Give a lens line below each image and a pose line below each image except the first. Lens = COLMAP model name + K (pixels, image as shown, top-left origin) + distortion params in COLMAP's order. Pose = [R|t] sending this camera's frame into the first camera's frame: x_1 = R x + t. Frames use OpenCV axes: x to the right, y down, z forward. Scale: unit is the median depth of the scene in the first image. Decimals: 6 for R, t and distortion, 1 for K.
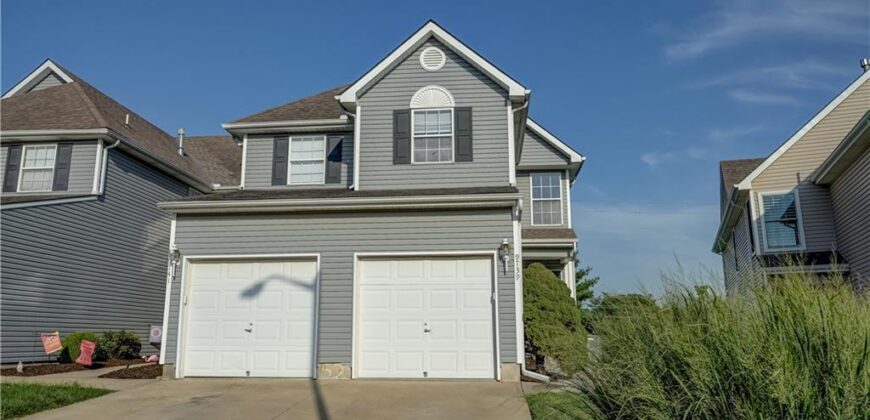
lens RADIAL K [[632.4, 0, 435.0], [0, 632.4, 210.0], [0, 0, 1]] dist [0.002387, -0.001705]
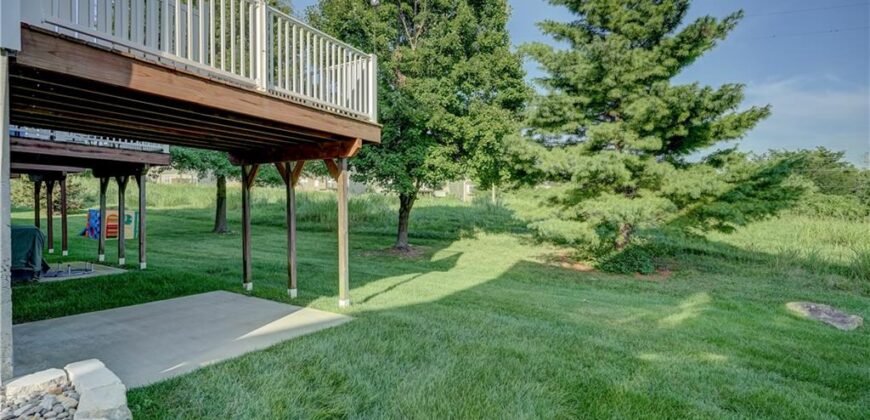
lens RADIAL K [[391.1, 0, 435.0], [0, 391.1, 210.0], [0, 0, 1]] dist [0.000784, 0.000572]
pose [[0.900025, 0.020283, -0.435366, 0.630093], [0.077207, 0.975699, 0.205064, 0.540928], [0.428946, -0.218176, 0.876587, 2.166860]]
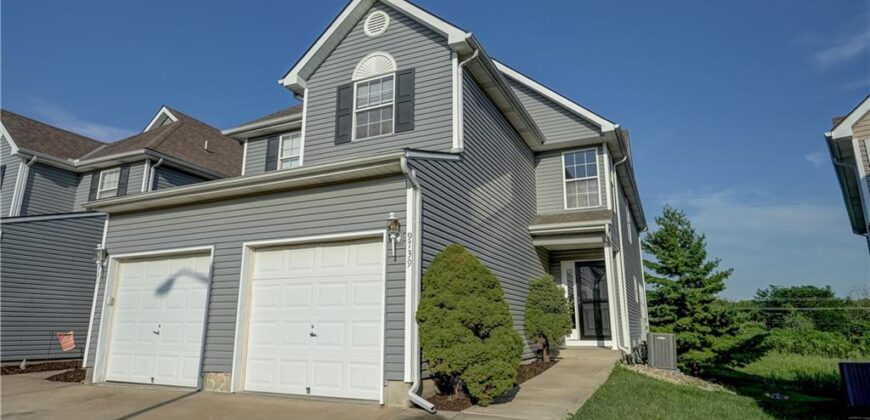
lens RADIAL K [[505.8, 0, 435.0], [0, 505.8, 210.0], [0, 0, 1]] dist [0.000911, 0.000478]
pose [[0.941456, -0.074012, -0.328912, 0.295928], [0.064579, 0.997129, -0.039529, 0.057104], [0.330894, 0.015974, 0.943533, 0.369980]]
